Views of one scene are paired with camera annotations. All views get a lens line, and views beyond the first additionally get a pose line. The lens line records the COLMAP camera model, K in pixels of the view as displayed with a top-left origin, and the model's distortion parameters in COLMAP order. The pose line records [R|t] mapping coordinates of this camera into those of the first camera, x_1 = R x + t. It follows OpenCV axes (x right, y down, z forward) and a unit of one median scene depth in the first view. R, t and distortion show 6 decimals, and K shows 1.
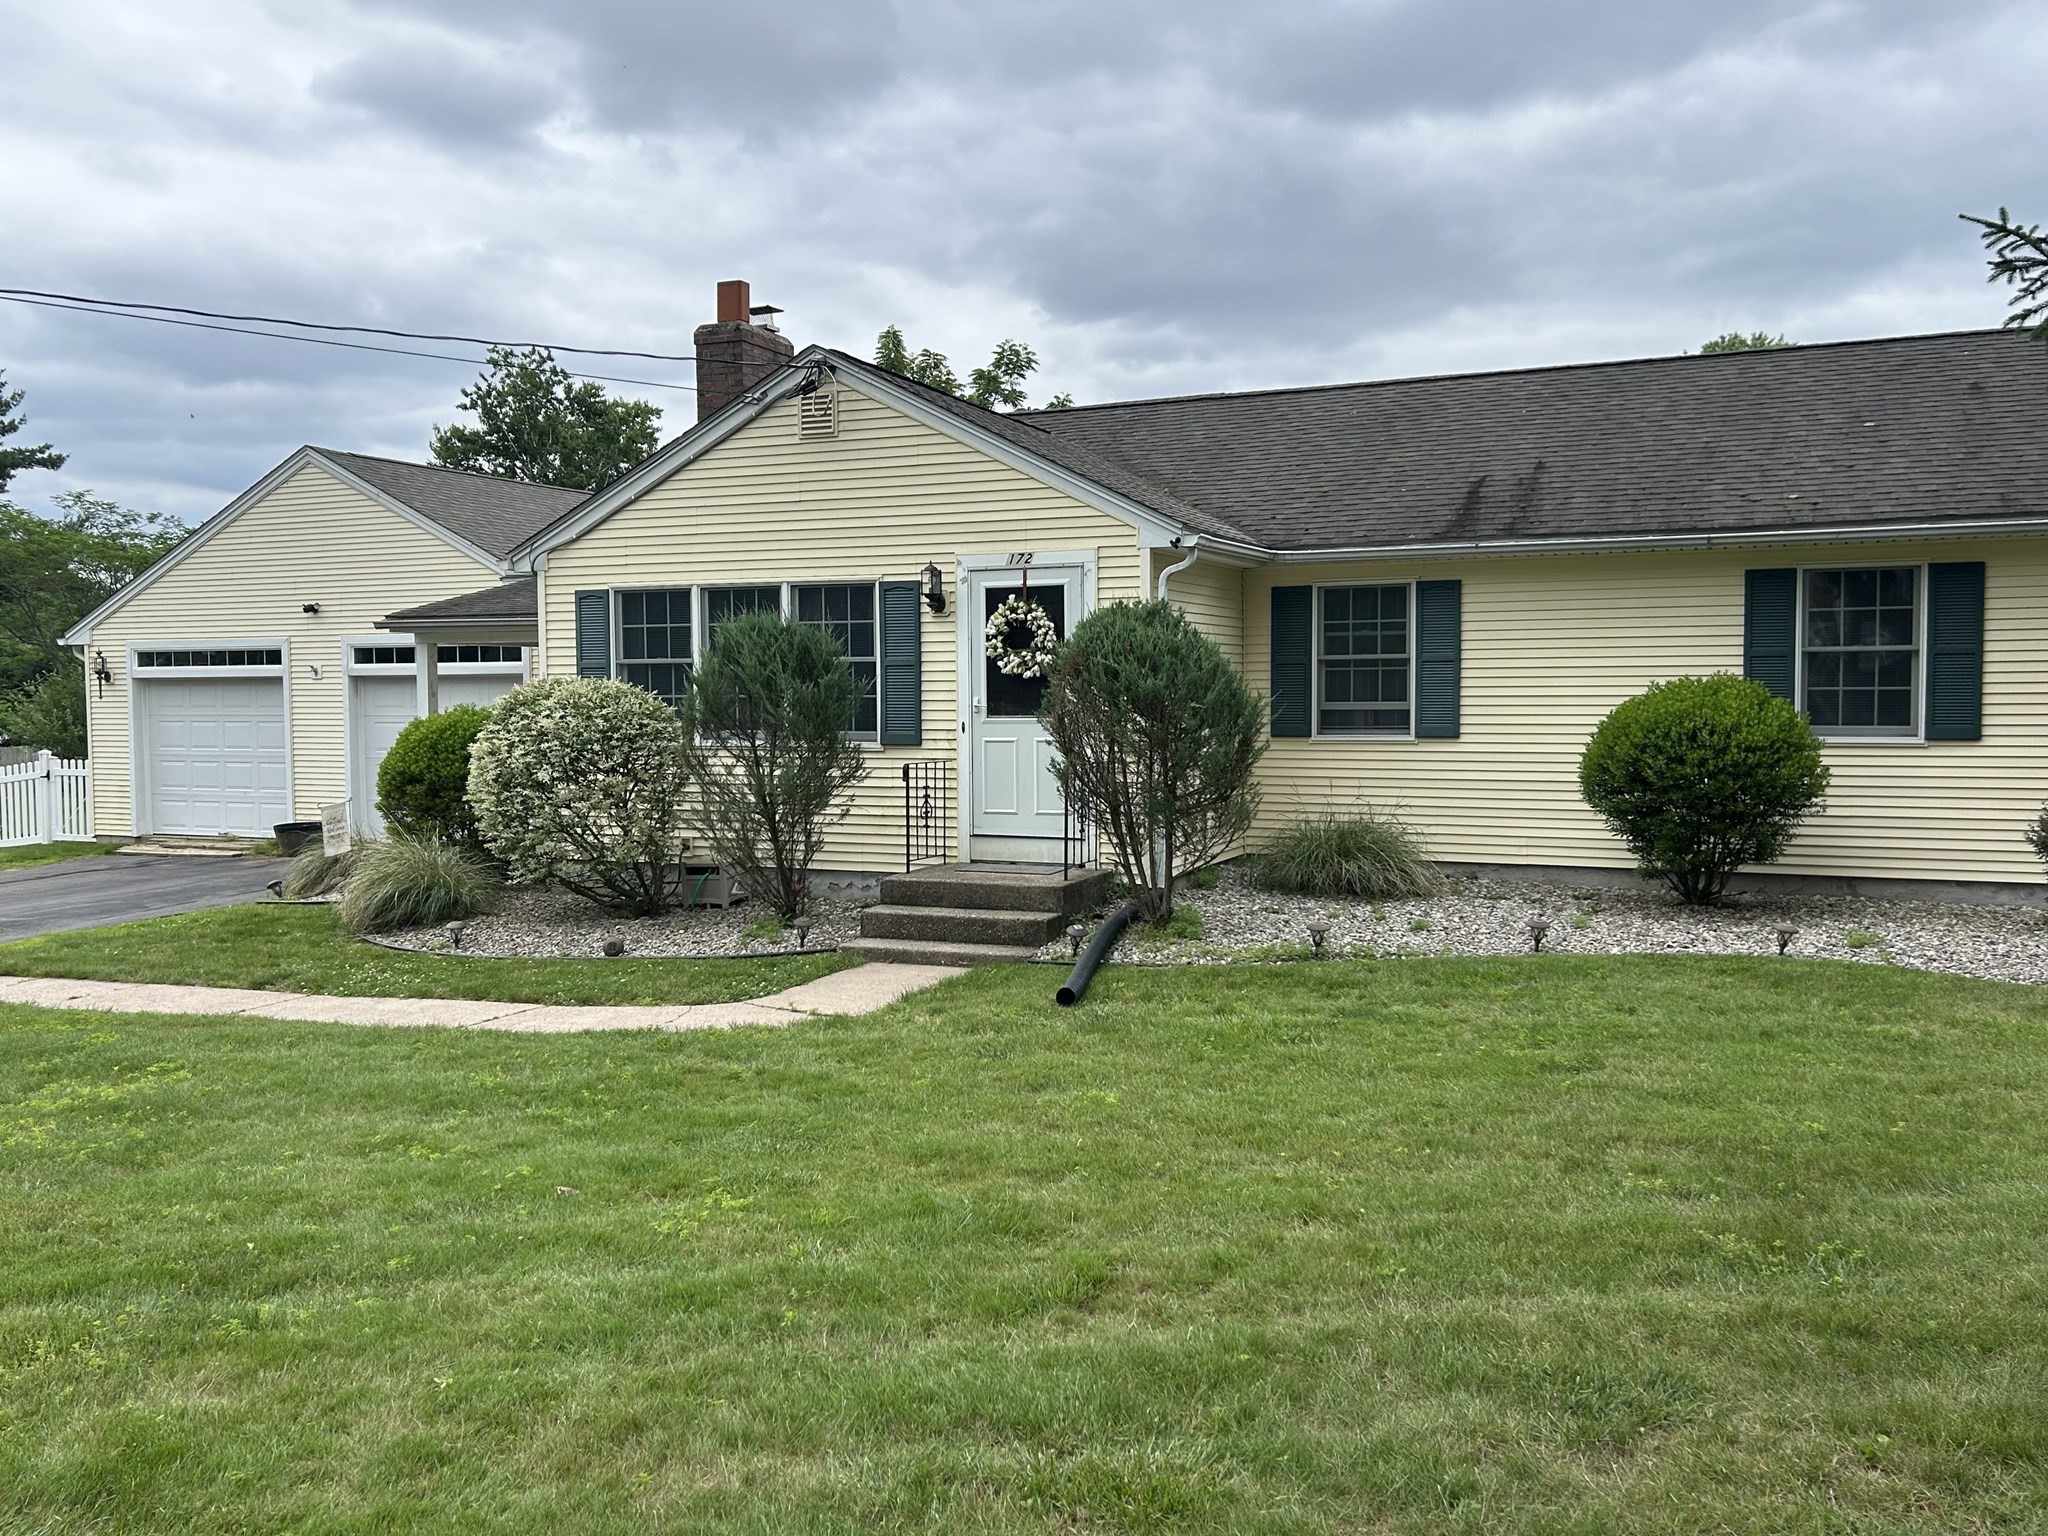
lens RADIAL K [[1642.4, 0, 1024.0], [0, 1642.4, 768.0], [0, 0, 1]] dist [0.111138, -0.003728]
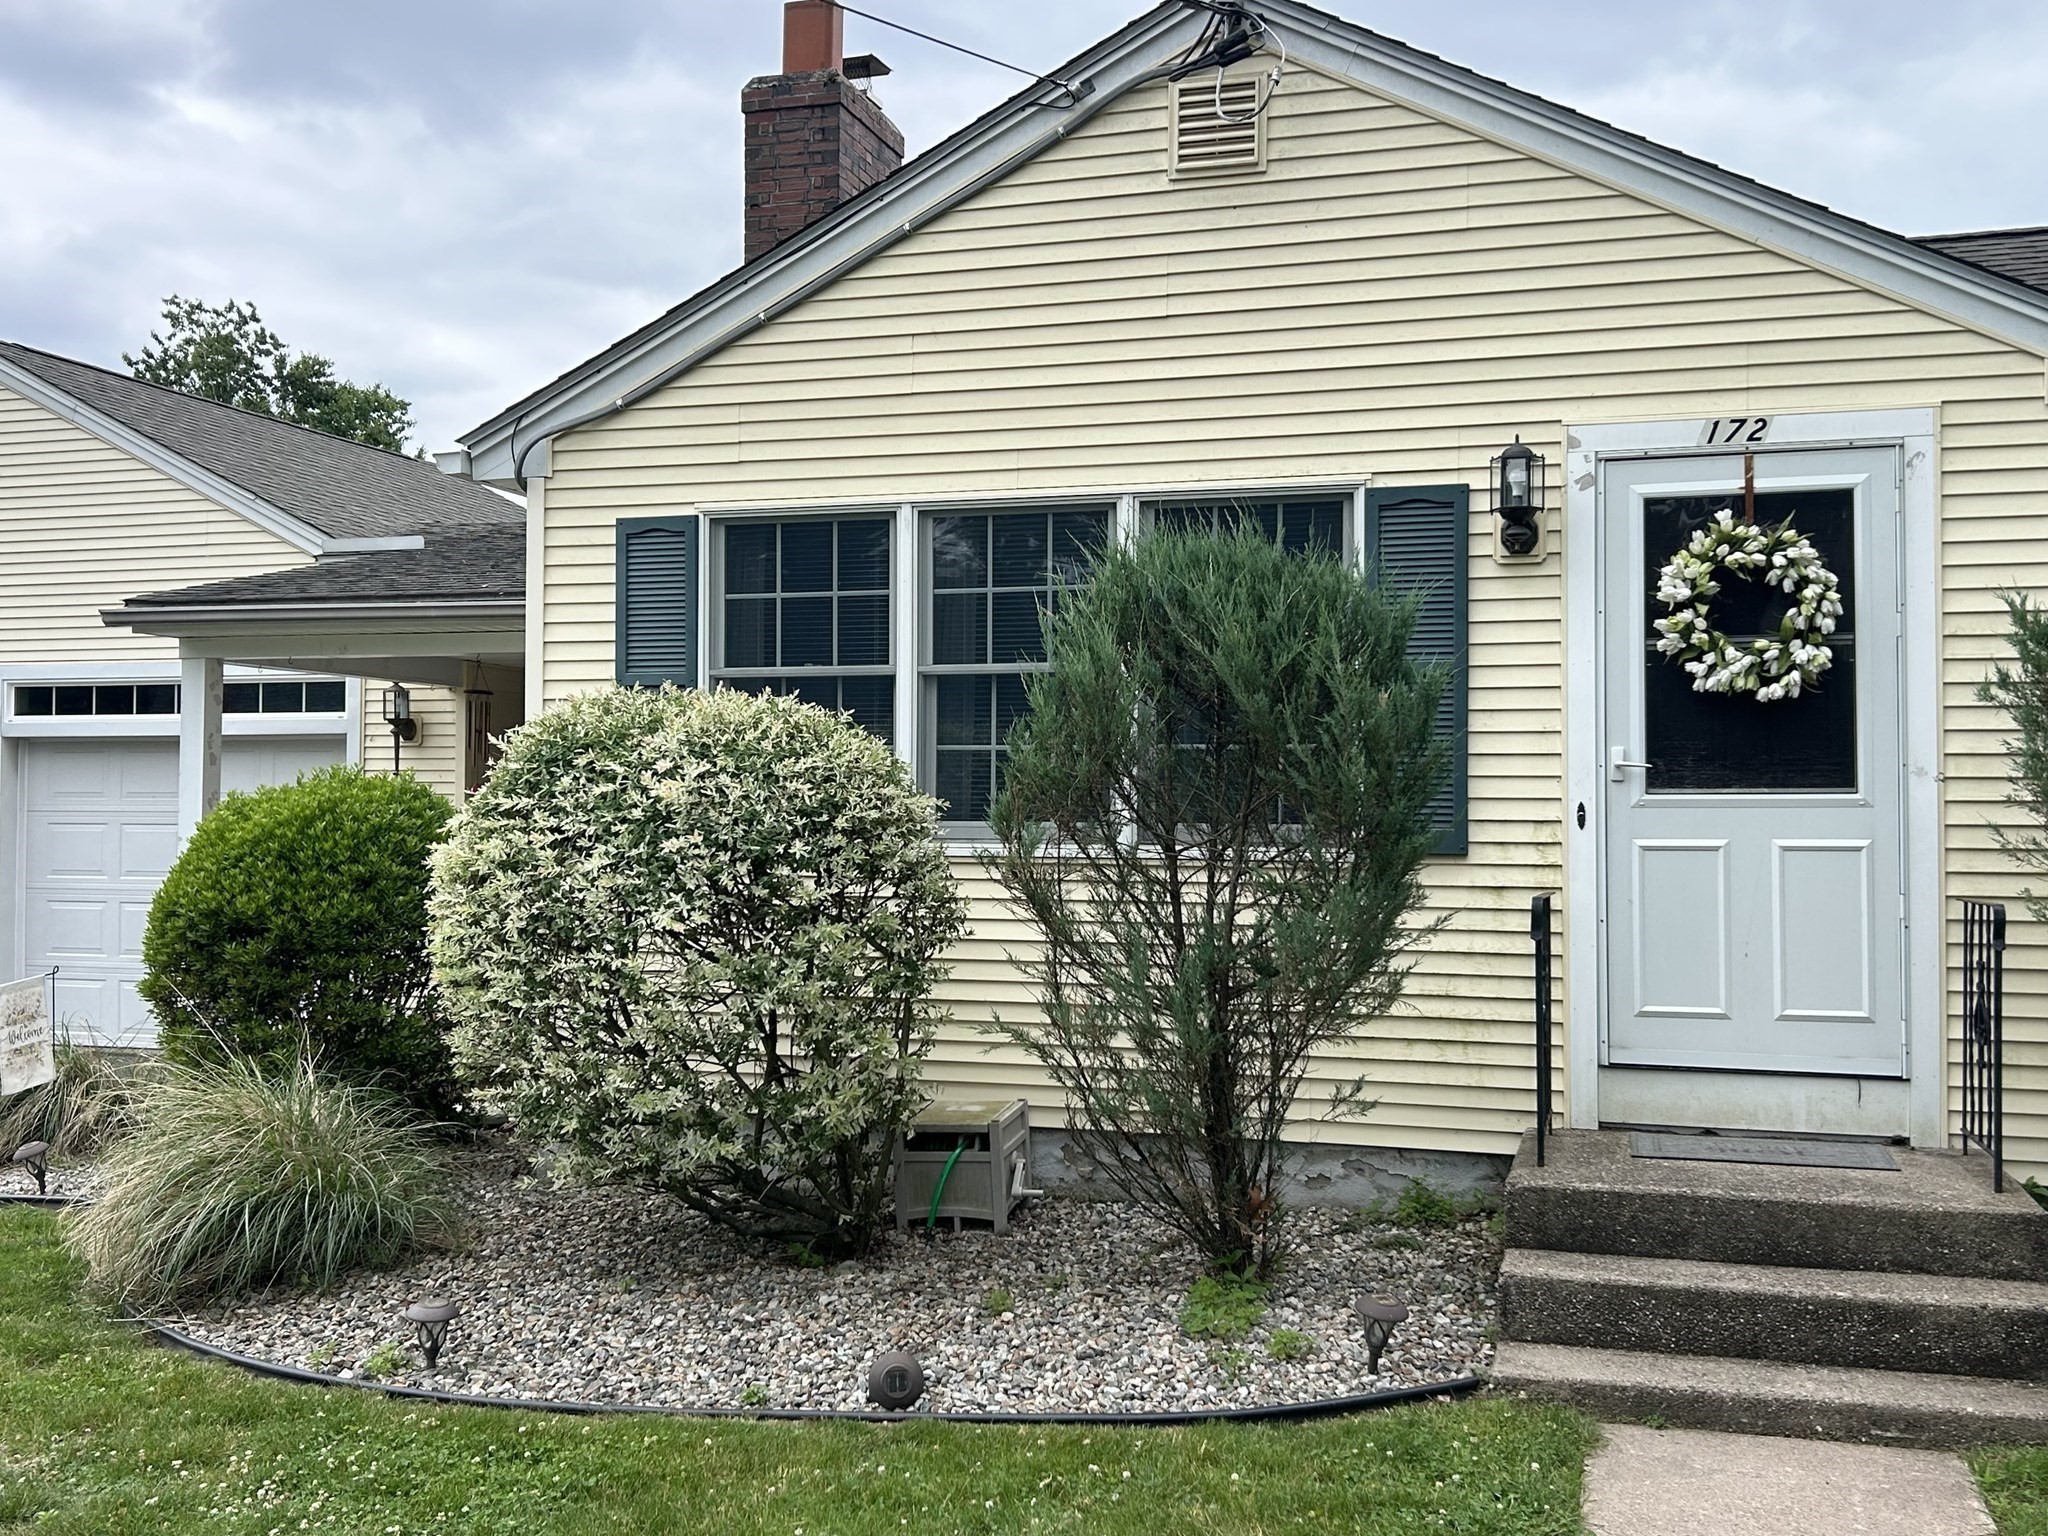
lens RADIAL K [[2047.0, 0, 1024.0], [0, 2047.0, 768.0], [0, 0, 1]] dist [0.124307, -0.144486]
pose [[0.993460, 0.013603, 0.113368, -0.235194], [-0.005536, 0.997448, -0.071177, 0.002505], [-0.114047, 0.070084, 0.991000, 0.448245]]
